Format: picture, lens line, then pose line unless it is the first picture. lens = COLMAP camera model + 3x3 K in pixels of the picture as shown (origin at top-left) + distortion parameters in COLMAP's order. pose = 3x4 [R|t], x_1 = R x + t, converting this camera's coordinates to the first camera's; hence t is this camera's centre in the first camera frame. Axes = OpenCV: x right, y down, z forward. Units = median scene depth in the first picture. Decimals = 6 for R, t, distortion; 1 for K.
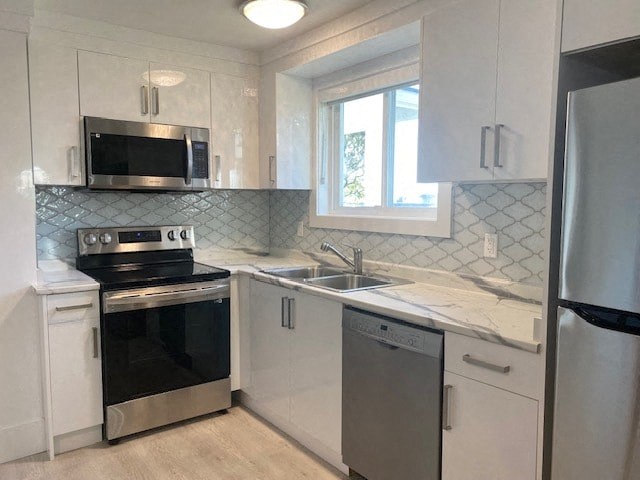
lens RADIAL K [[485.8, 0, 320.0], [0, 485.8, 240.0], [0, 0, 1]] dist [0.003682, 0.000509]
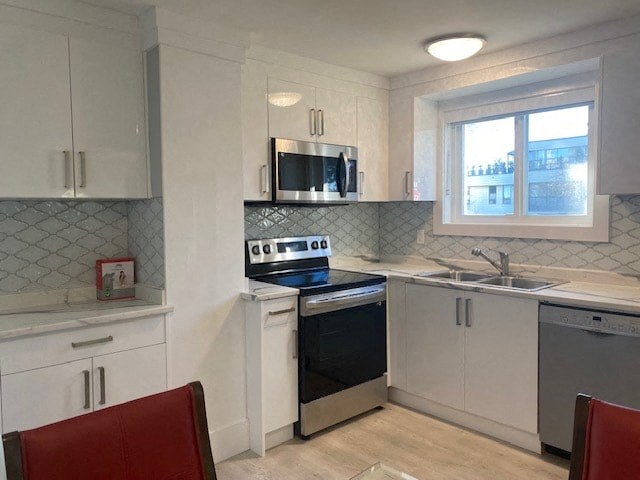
lens RADIAL K [[485.0, 0, 328.4], [0, 485.0, 228.9], [0, 0, 1]] dist [0.034152, -0.000773]
pose [[0.995476, -0.016436, 0.093579, -0.426380], [0.020215, 0.999012, -0.039586, -0.001536], [-0.092836, 0.041298, 0.994825, -0.086759]]
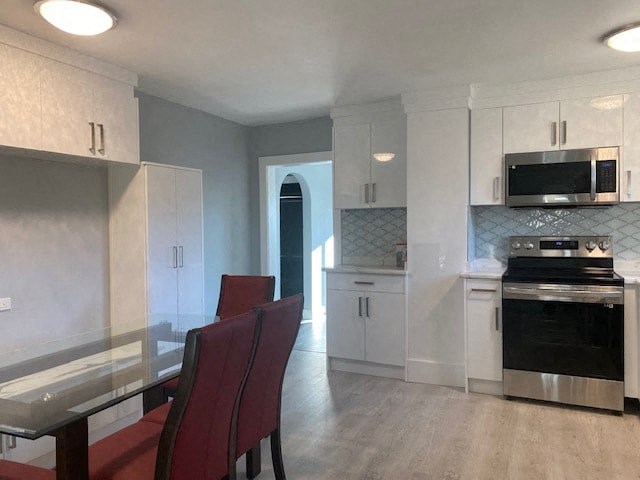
lens RADIAL K [[480.8, 0, 311.4], [0, 480.8, 231.6], [0, 0, 1]] dist [-0.005542, -0.002767]
pose [[0.454642, 0.006548, -0.890650, 0.439639], [-0.058069, 0.998063, -0.022305, 0.023642], [0.888779, 0.061859, 0.454142, -0.081427]]
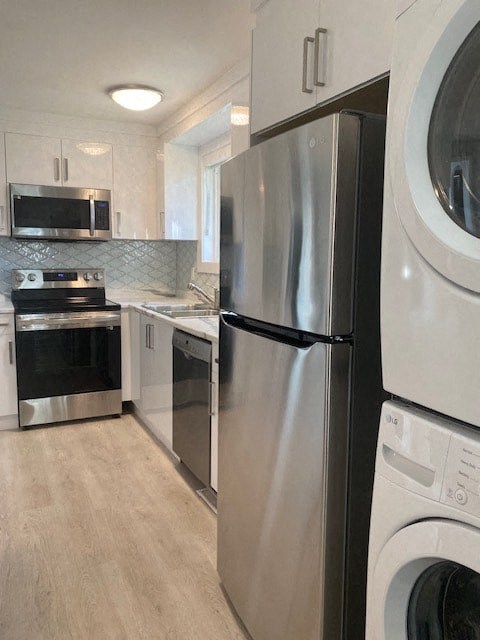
lens RADIAL K [[480.8, 0, 239.5], [0, 480.8, 310.6], [0, 0, 1]] dist [-0.005542, -0.002767]
pose [[0.984099, 0.028961, -0.175241, 0.341802], [-0.023624, 0.999194, 0.032466, 0.032029], [0.176040, -0.027810, 0.983990, -0.168356]]
